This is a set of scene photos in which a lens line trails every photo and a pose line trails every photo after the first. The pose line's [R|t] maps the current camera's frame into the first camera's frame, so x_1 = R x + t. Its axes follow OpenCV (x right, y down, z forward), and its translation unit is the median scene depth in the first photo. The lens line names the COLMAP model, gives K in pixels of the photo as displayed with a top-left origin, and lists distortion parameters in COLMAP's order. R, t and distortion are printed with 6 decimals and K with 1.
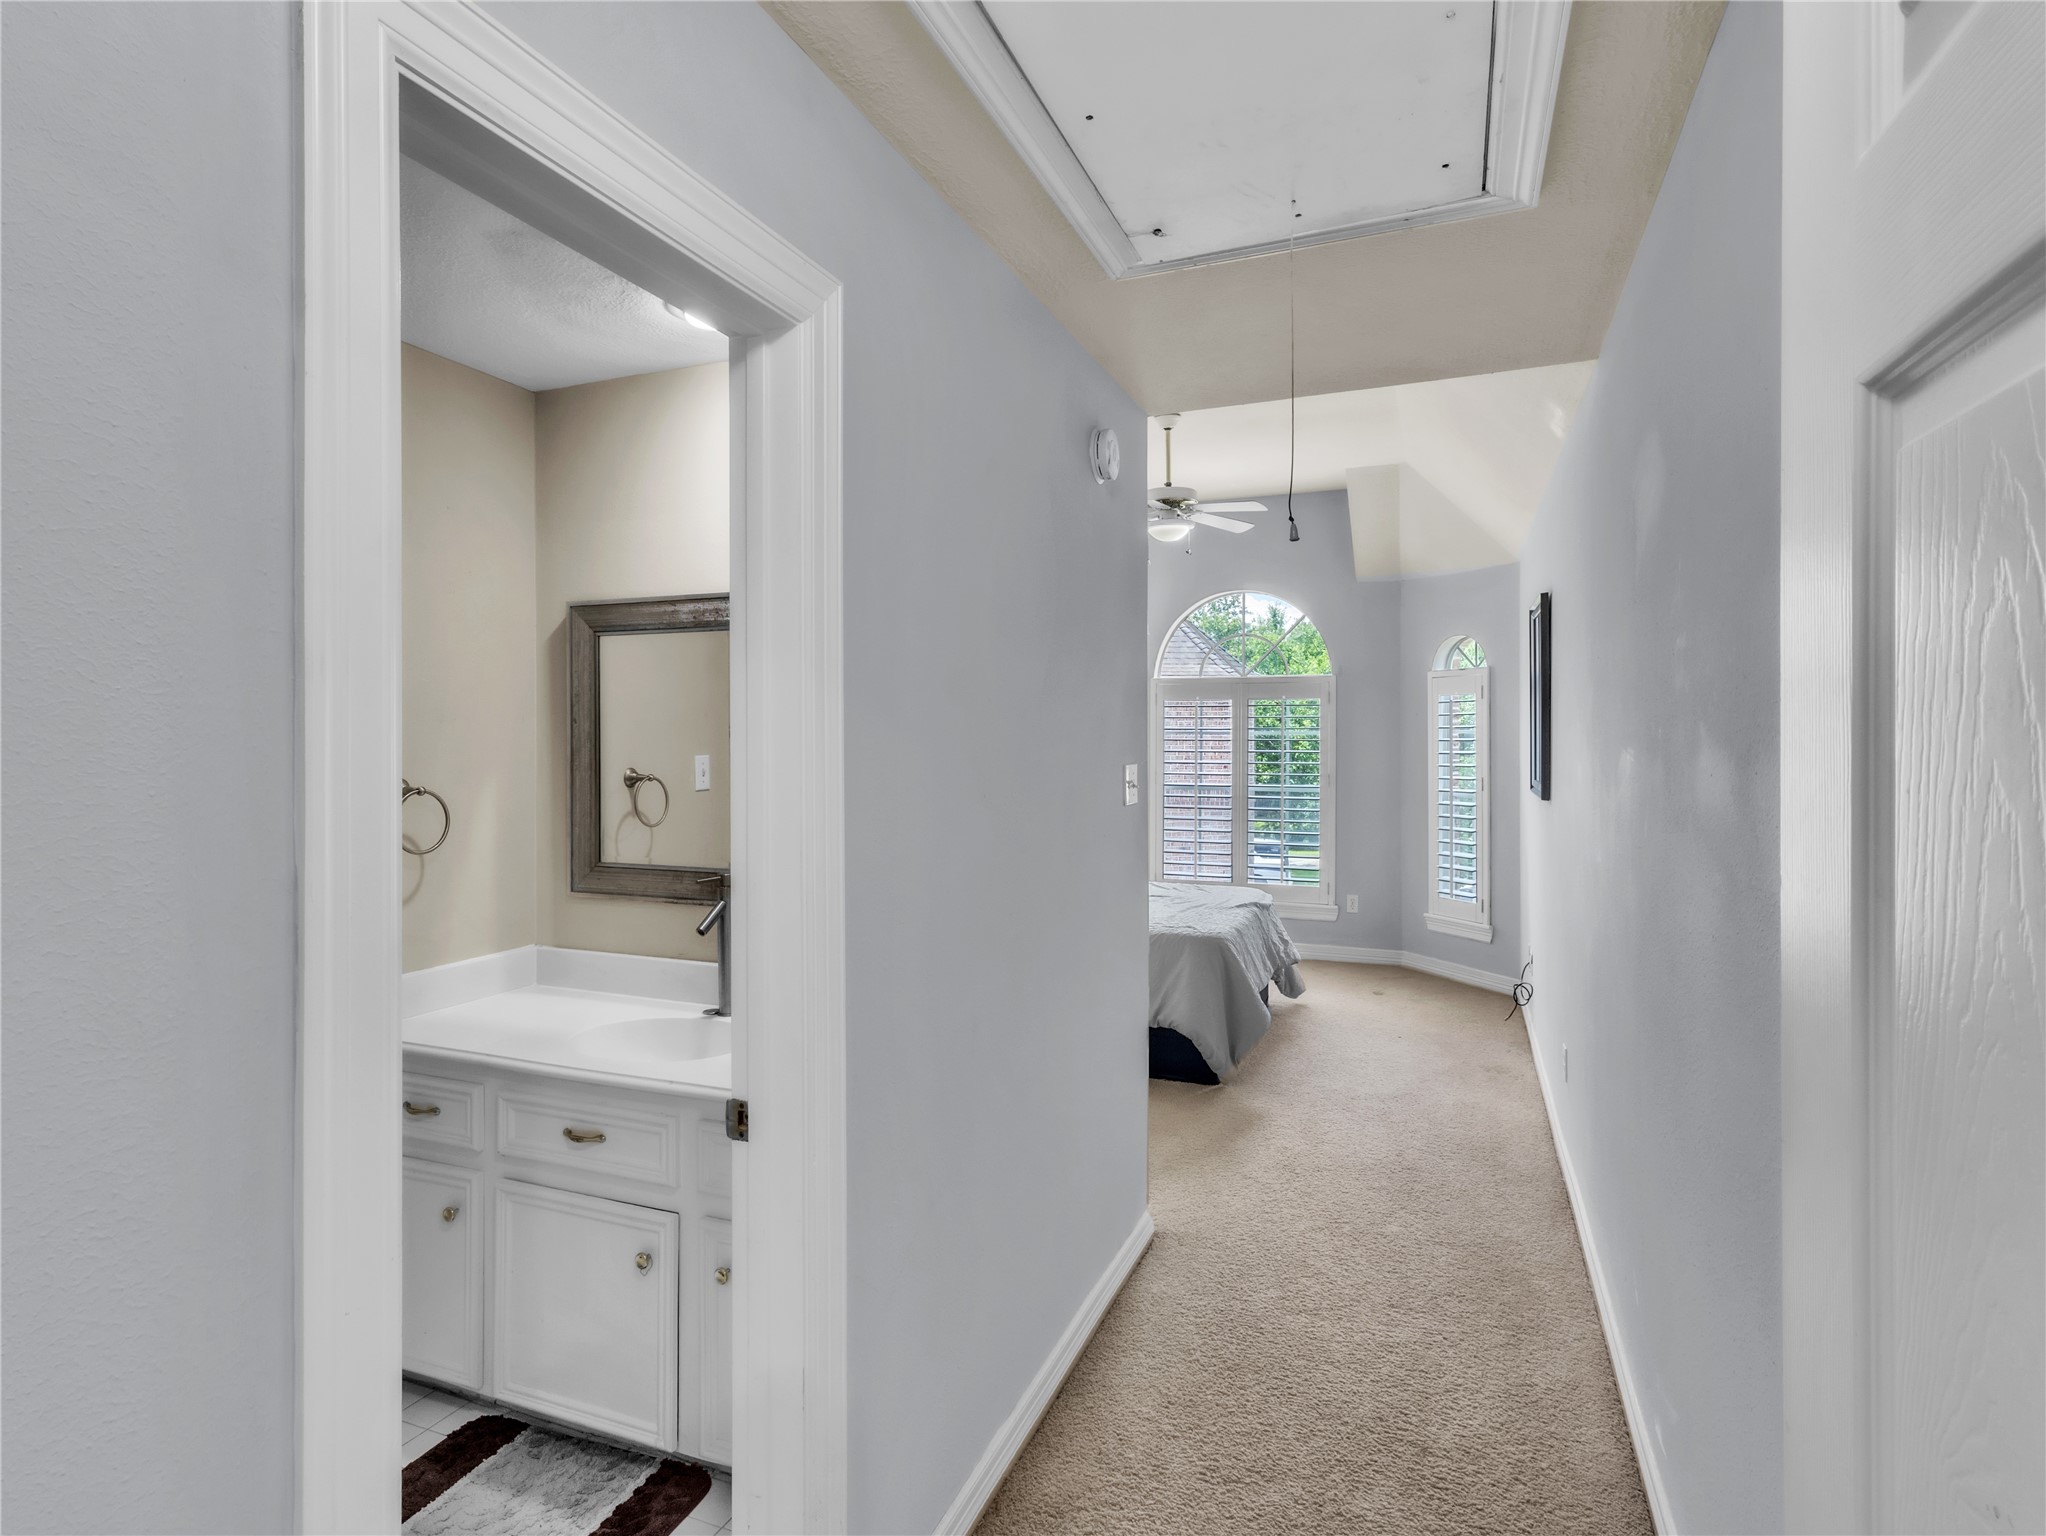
lens RADIAL K [[1073.7, 0, 1018.3], [0, 1073.7, 752.2], [0, 0, 1]] dist [0.005332, 0.000792]
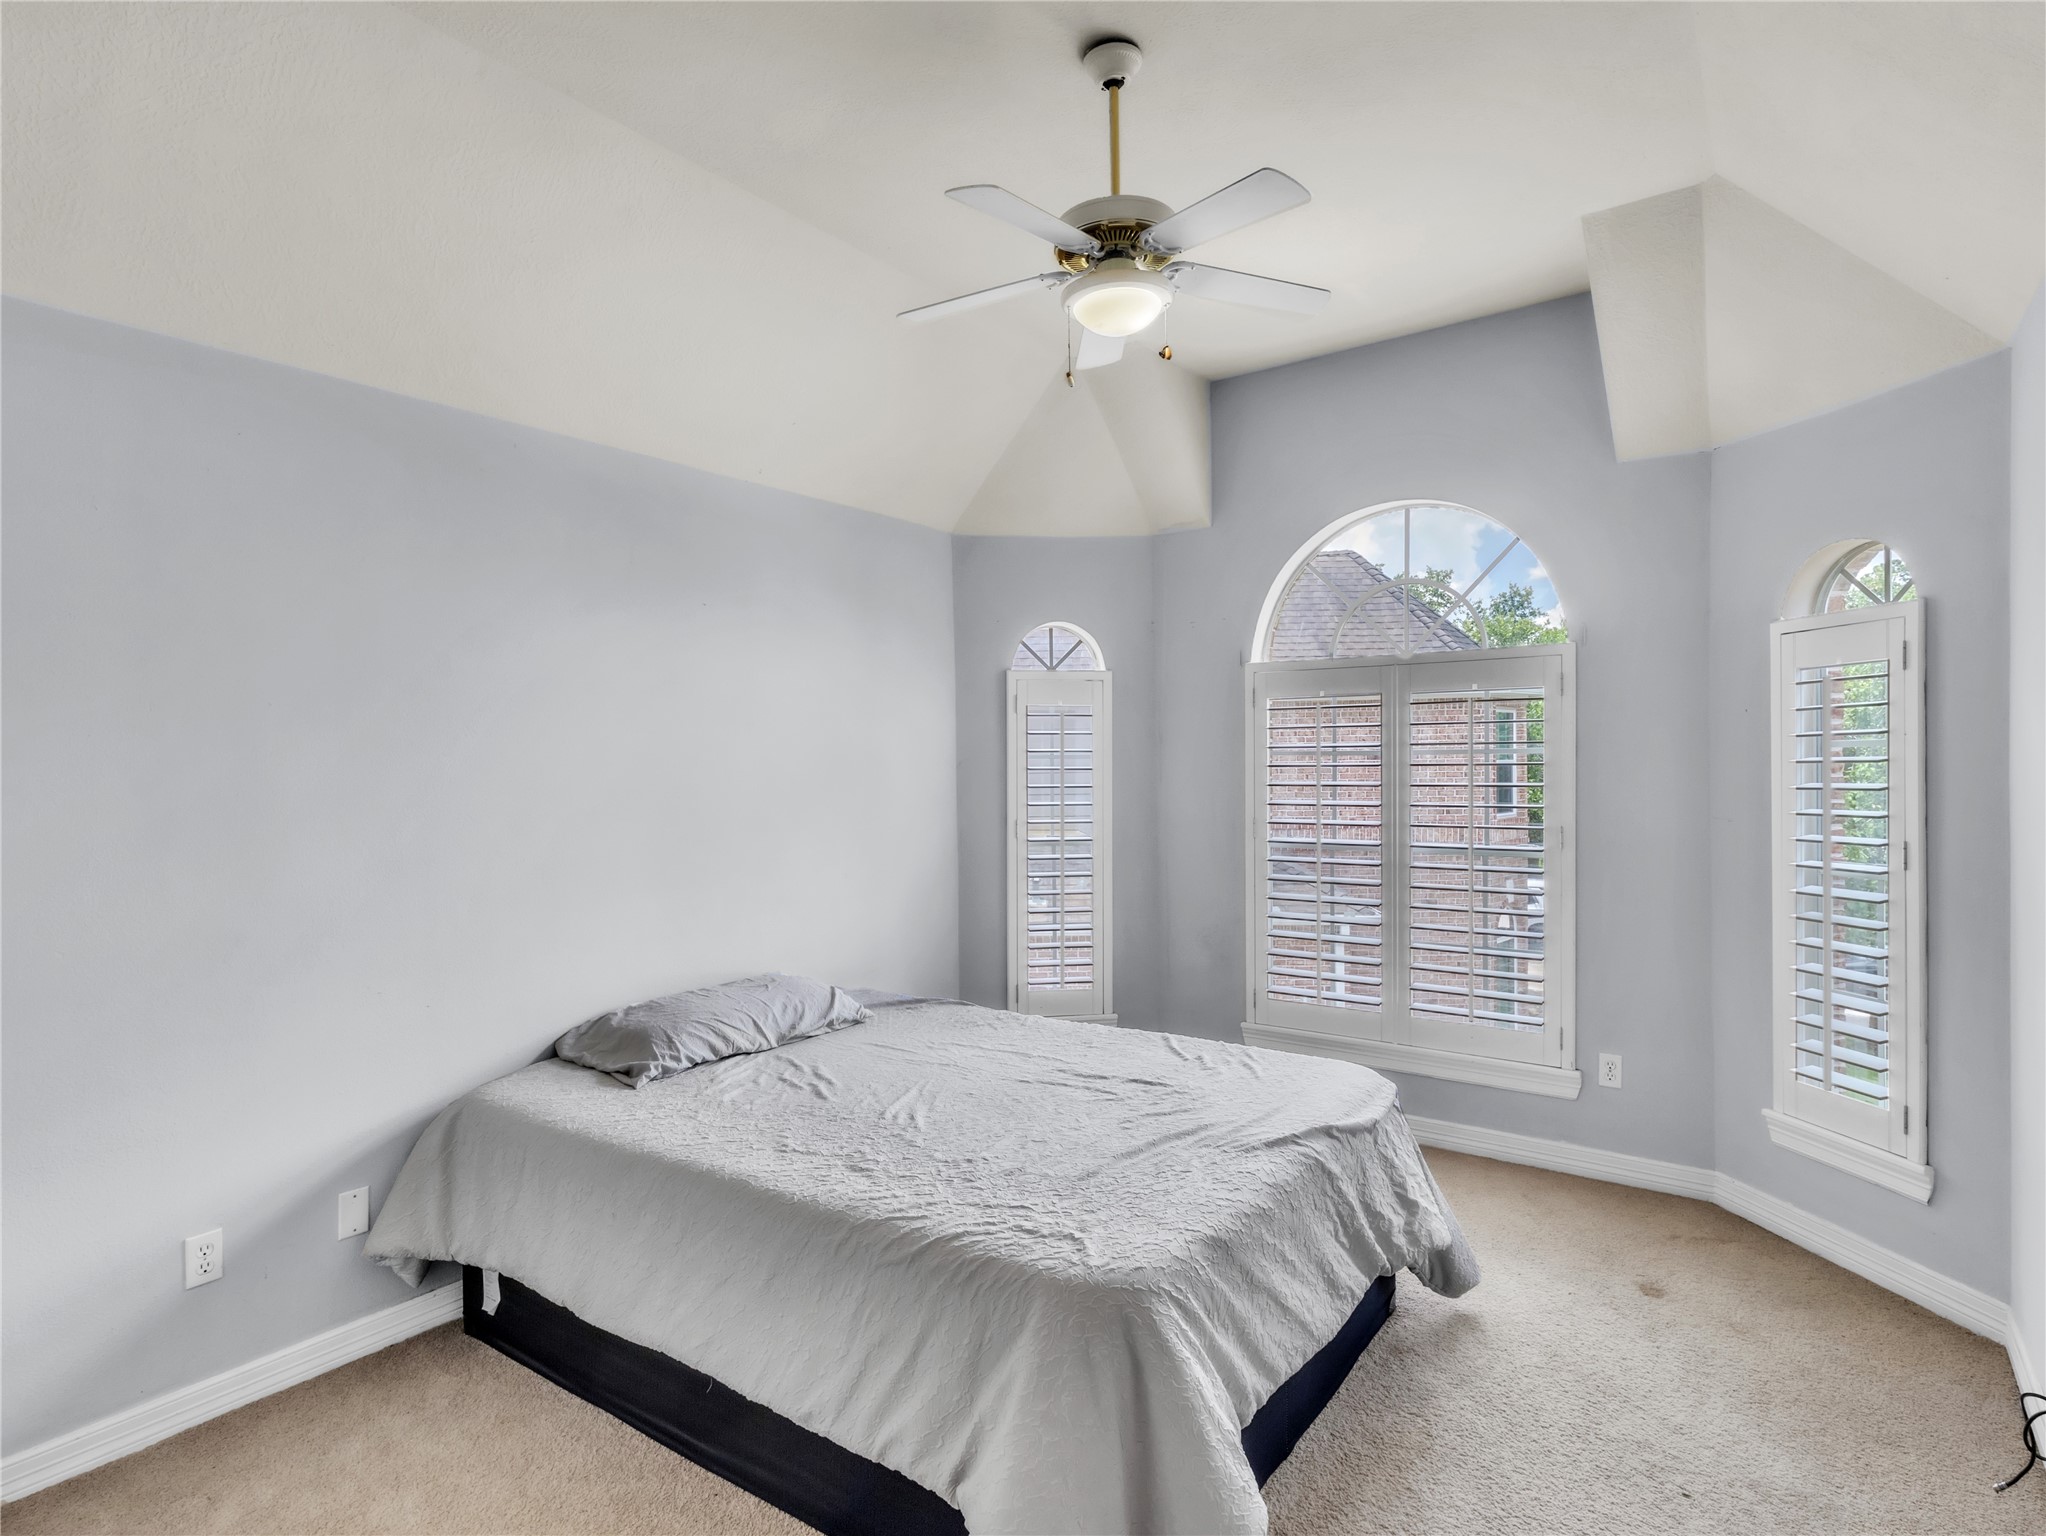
lens RADIAL K [[1073.7, 0, 1028.5], [0, 1073.7, 789.7], [0, 0, 1]] dist [0.005332, 0.000792]
pose [[0.969419, -0.005003, -0.245359, 0.172335], [0.007128, 0.999944, 0.007773, -0.004176], [0.245306, -0.009284, 0.969401, 0.437819]]
